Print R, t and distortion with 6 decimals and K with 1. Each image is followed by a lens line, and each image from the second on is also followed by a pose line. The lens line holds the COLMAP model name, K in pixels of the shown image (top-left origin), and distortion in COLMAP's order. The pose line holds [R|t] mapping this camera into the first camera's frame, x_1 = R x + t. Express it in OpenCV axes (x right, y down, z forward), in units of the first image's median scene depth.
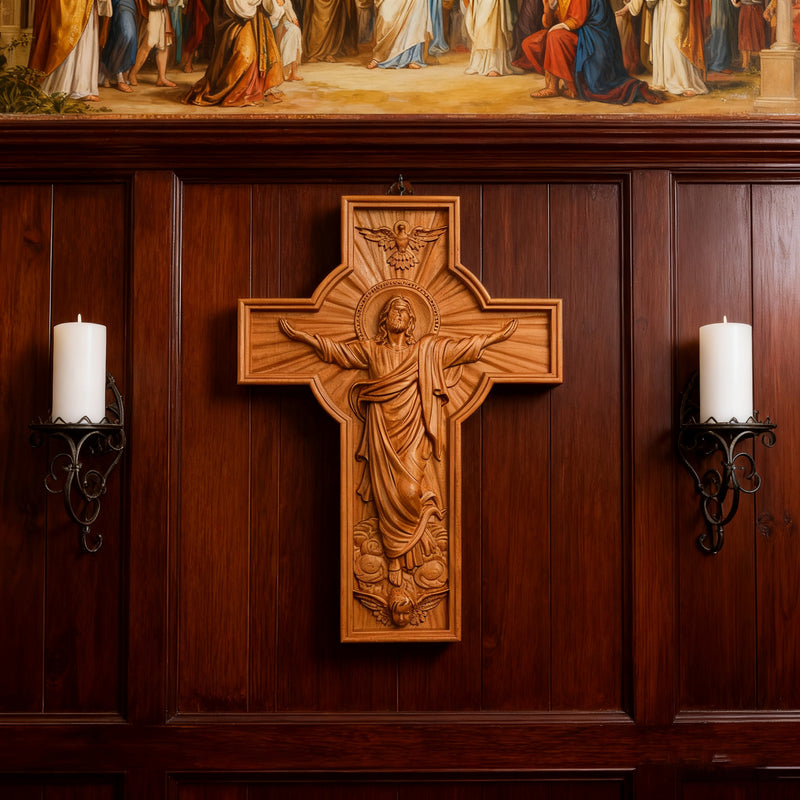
lens RADIAL K [[3733.3, 0, 400.0], [0, 3733.3, 399.8], [0, 0, 1]] dist [0.007291, -0.110926]
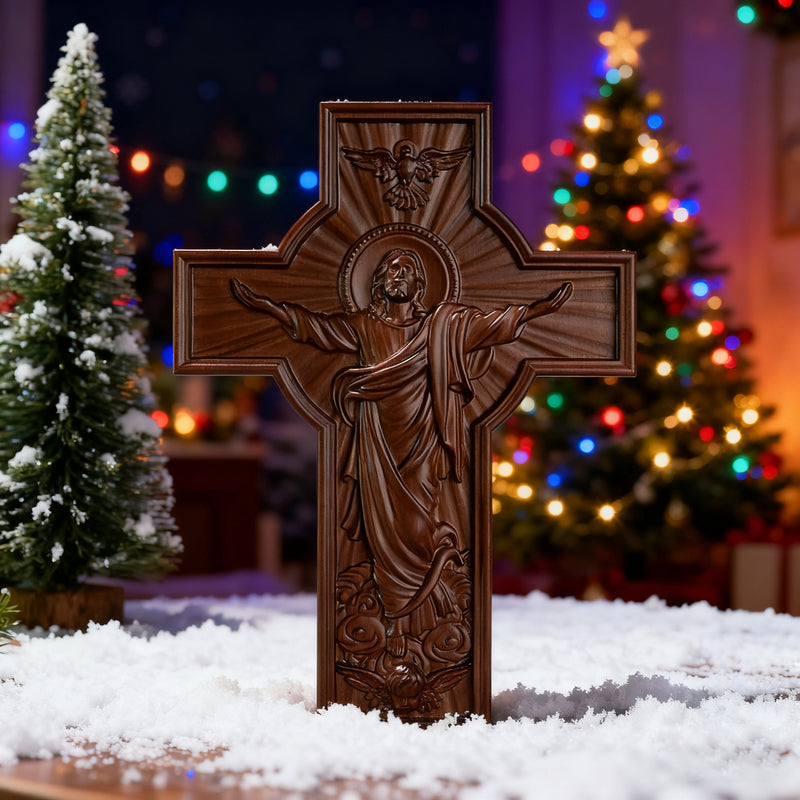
lens RADIAL K [[4581.6, 0, 400.0], [0, 4581.6, 400.2], [0, 0, 1]] dist [0.126554, 1.529613]
pose [[0.999998, -0.000199, -0.002057, 0.001121], [0.000208, 0.999990, 0.004489, -0.003149], [0.002057, -0.004489, 0.999988, 0.138175]]
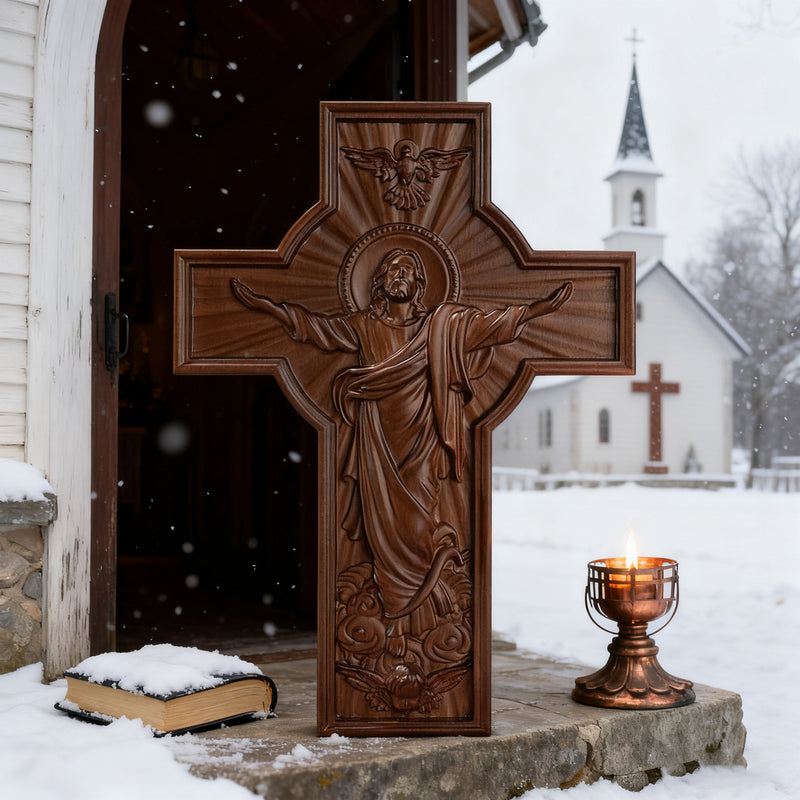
lens RADIAL K [[3406.3, 0, 400.2], [0, 3406.3, 399.7], [0, 0, 1]] dist [0.178412, 1.287277]
pose [[0.999999, -0.000334, -0.001567, 0.000386], [0.000354, 0.999923, 0.012375, -0.007287], [0.001563, -0.012376, 0.999922, 0.358860]]
